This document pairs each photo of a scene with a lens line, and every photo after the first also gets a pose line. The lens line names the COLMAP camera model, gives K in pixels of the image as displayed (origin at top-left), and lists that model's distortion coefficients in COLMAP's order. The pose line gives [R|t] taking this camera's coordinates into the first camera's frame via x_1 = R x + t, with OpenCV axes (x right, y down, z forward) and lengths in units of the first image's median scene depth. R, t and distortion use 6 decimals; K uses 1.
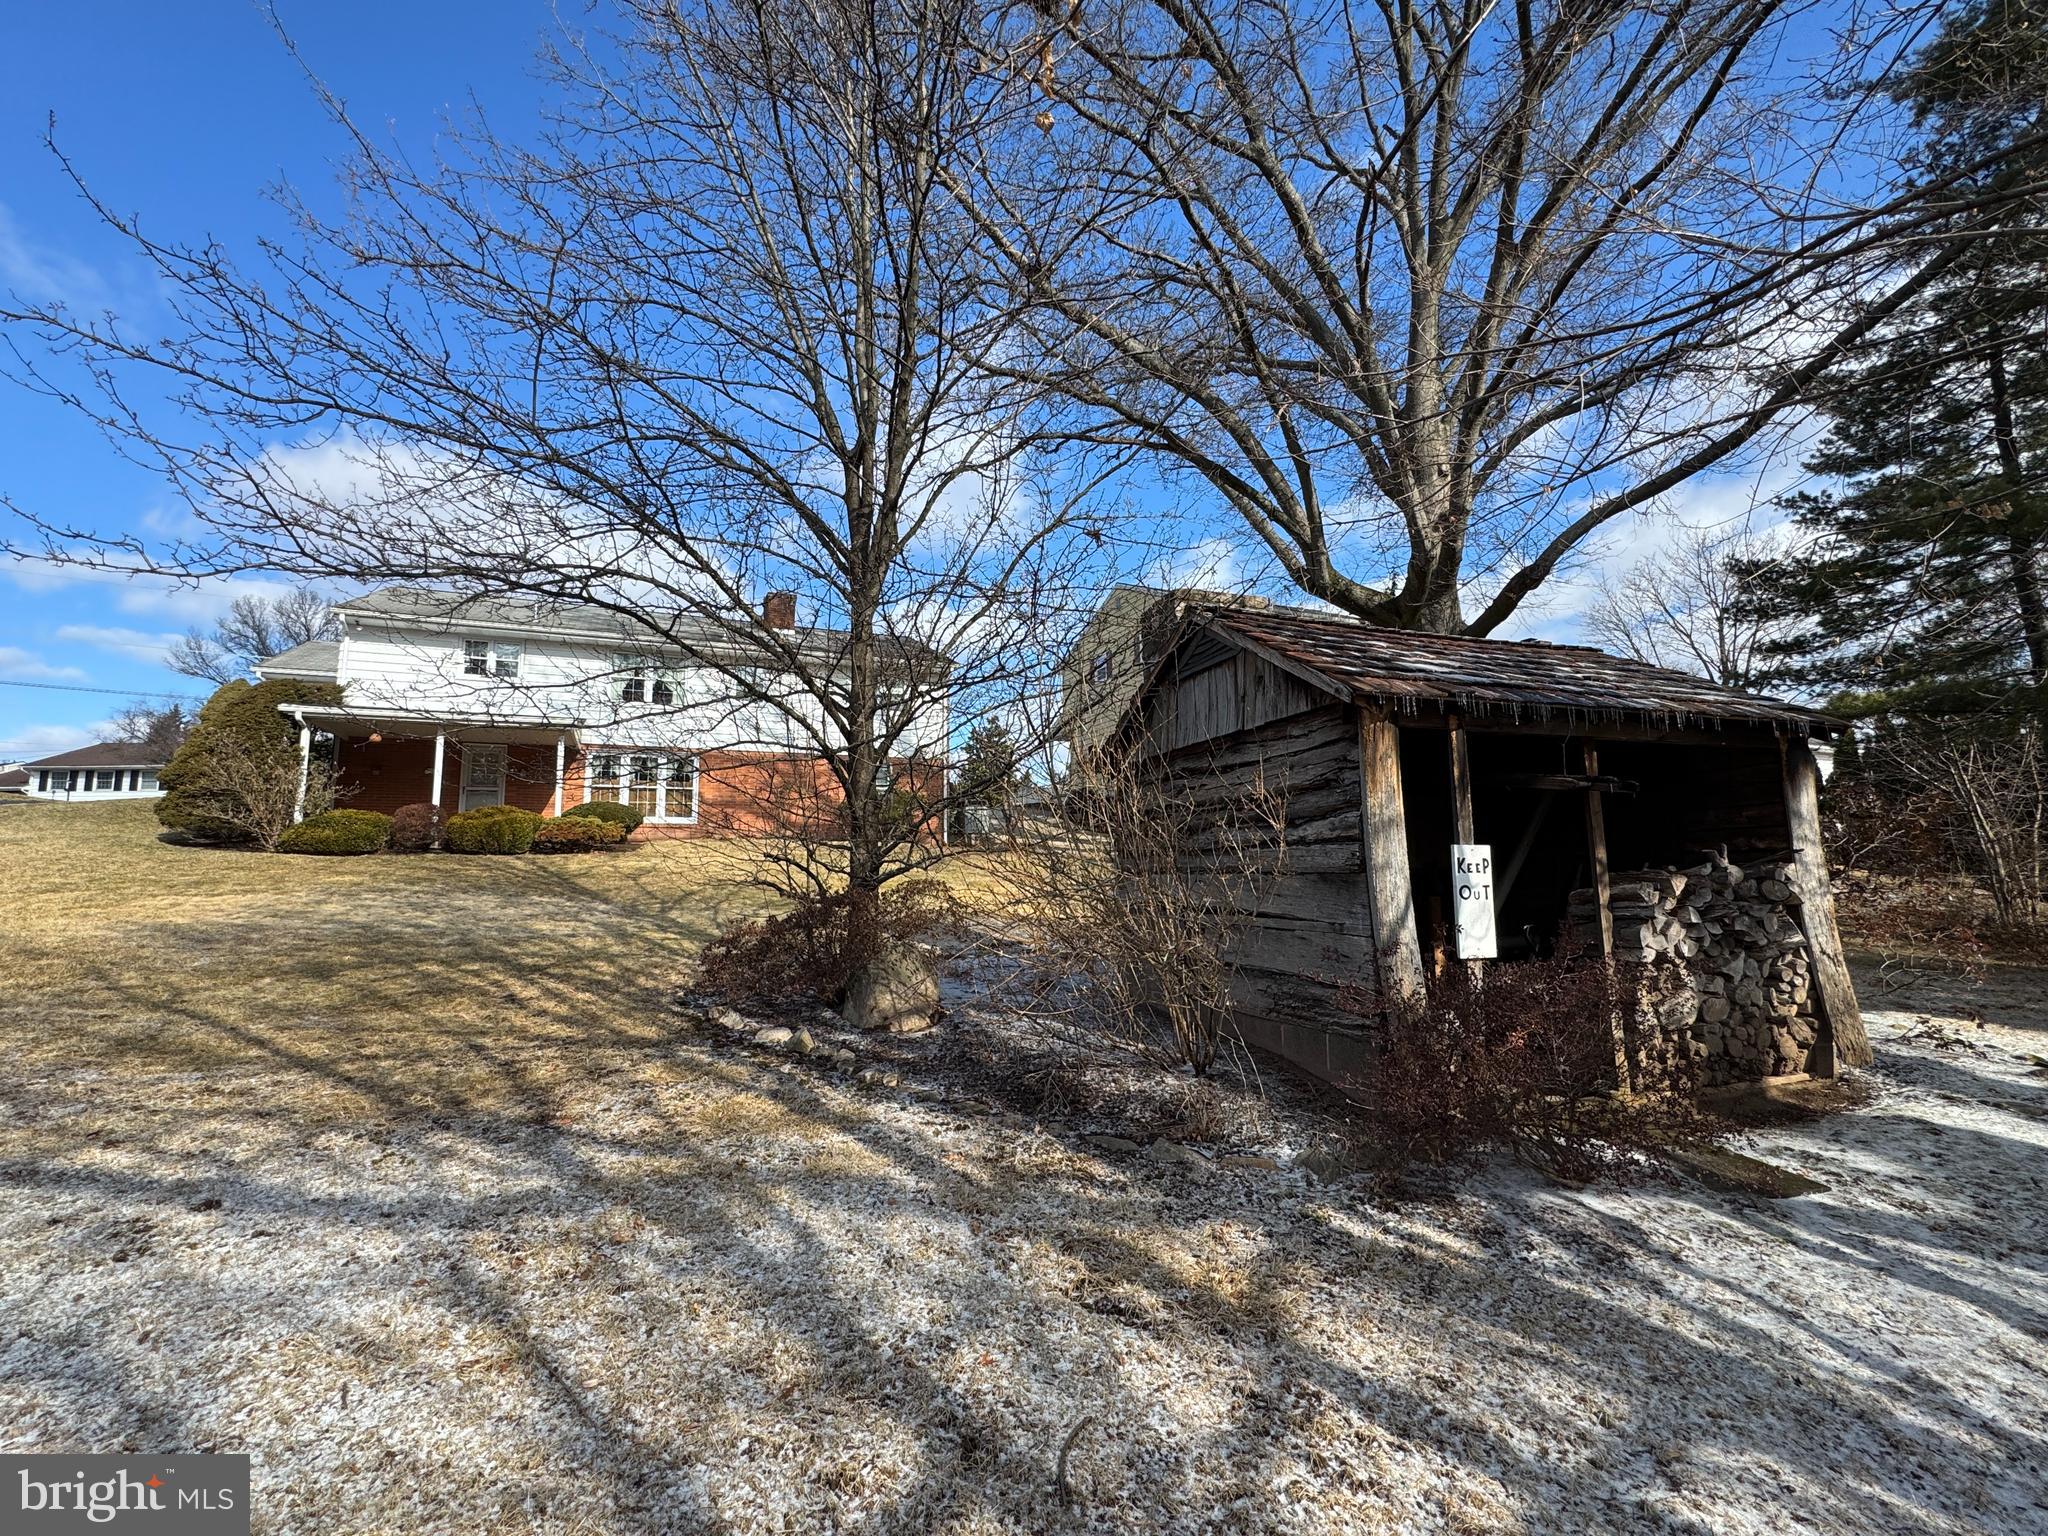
lens RADIAL K [[886.0, 0, 1024.0], [0, 886.0, 768.0], [0, 0, 1]] dist [-0.000858, -0.000042]
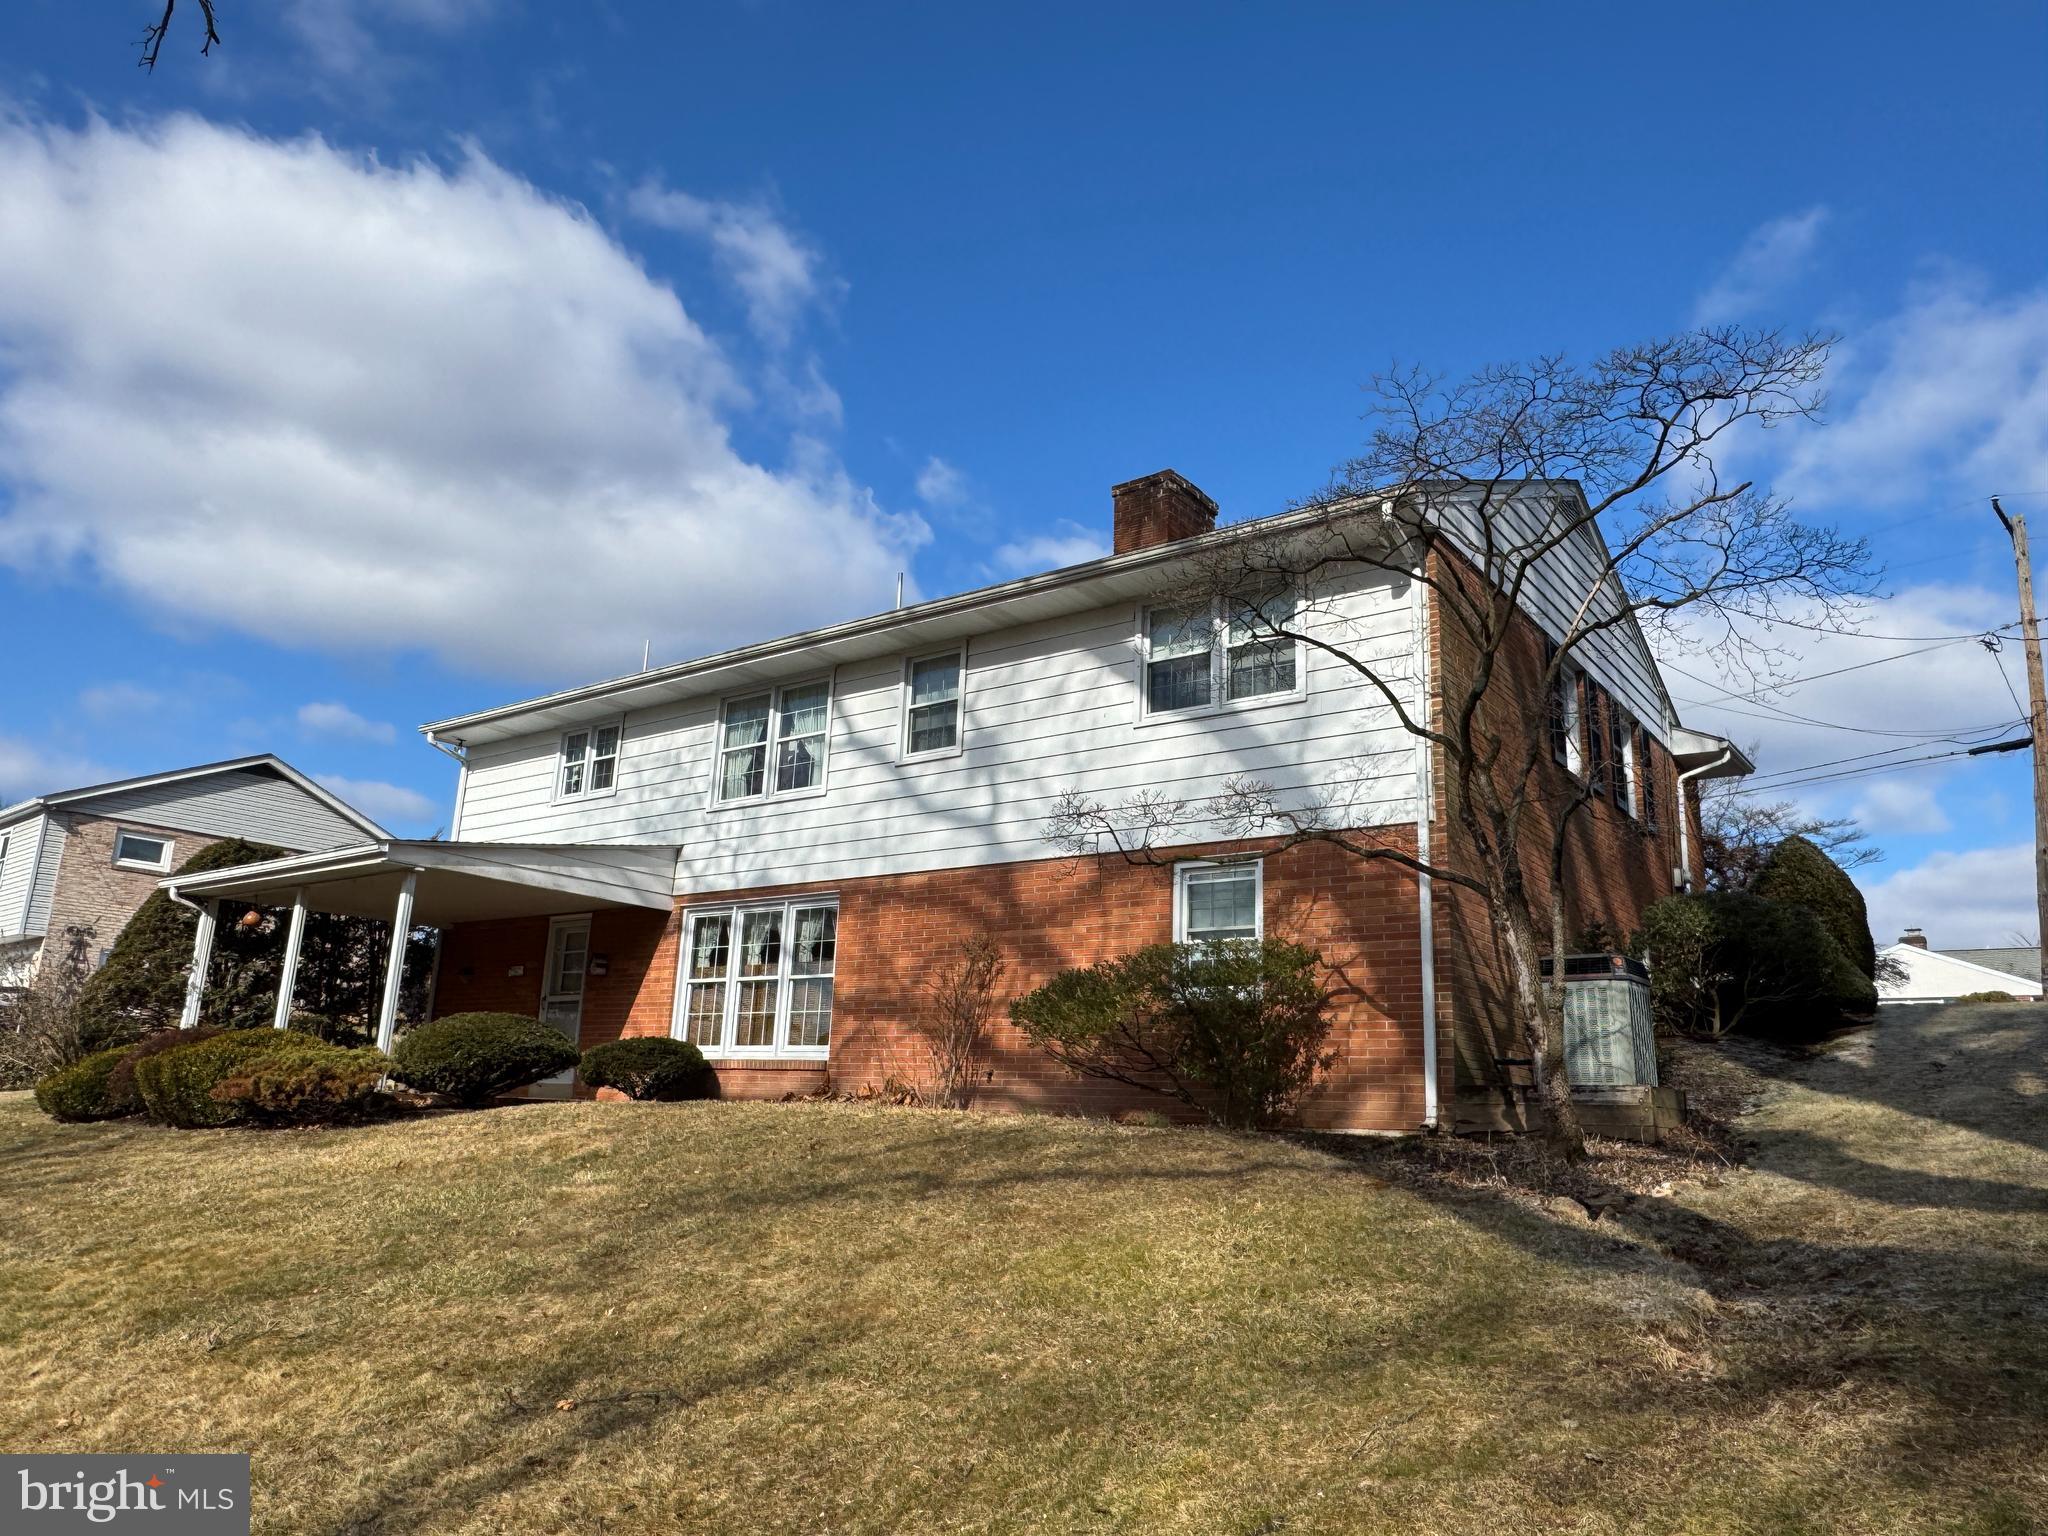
lens RADIAL K [[1394.7, 0, 1024.0], [0, 1394.7, 768.0], [0, 0, 1]] dist [0.004553, -0.002120]
pose [[0.496420, -0.181883, -0.848814, 0.294447], [0.069887, 0.983004, -0.169764, 0.052707], [0.865265, 0.024953, 0.500694, 0.863312]]
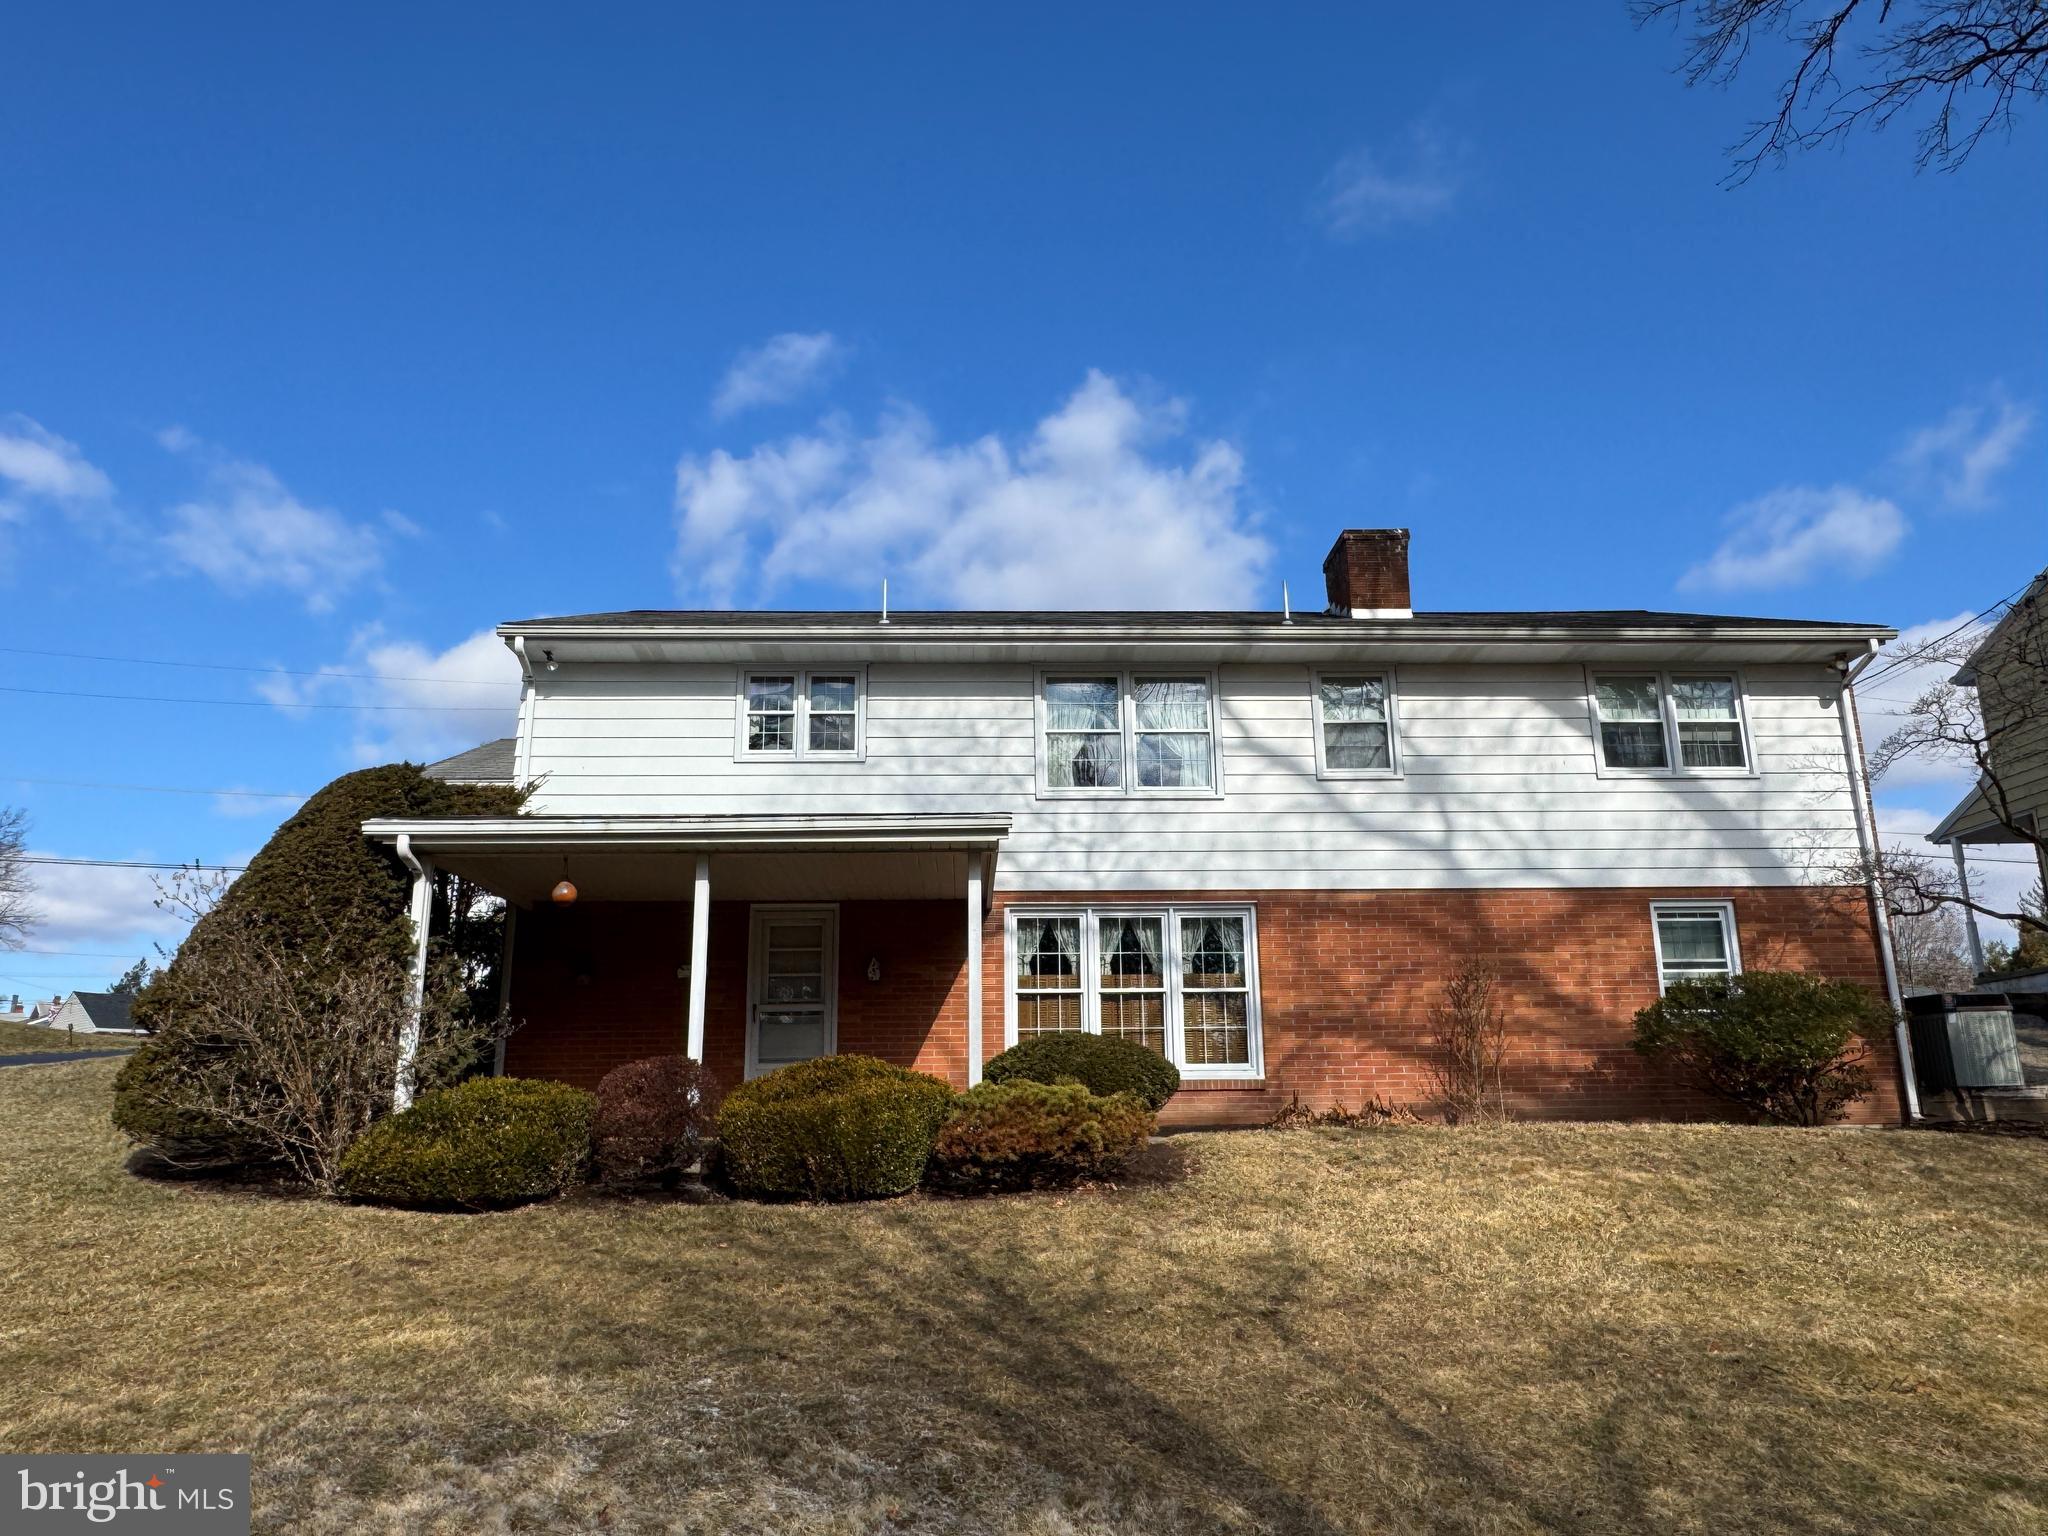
lens RADIAL K [[1394.7, 0, 1024.0], [0, 1394.7, 768.0], [0, 0, 1]] dist [0.004553, -0.002120]
pose [[0.930238, -0.092409, -0.355131, -0.270553], [0.046806, 0.989748, -0.134938, 0.005178], [0.363960, 0.108902, 0.925026, 0.425521]]
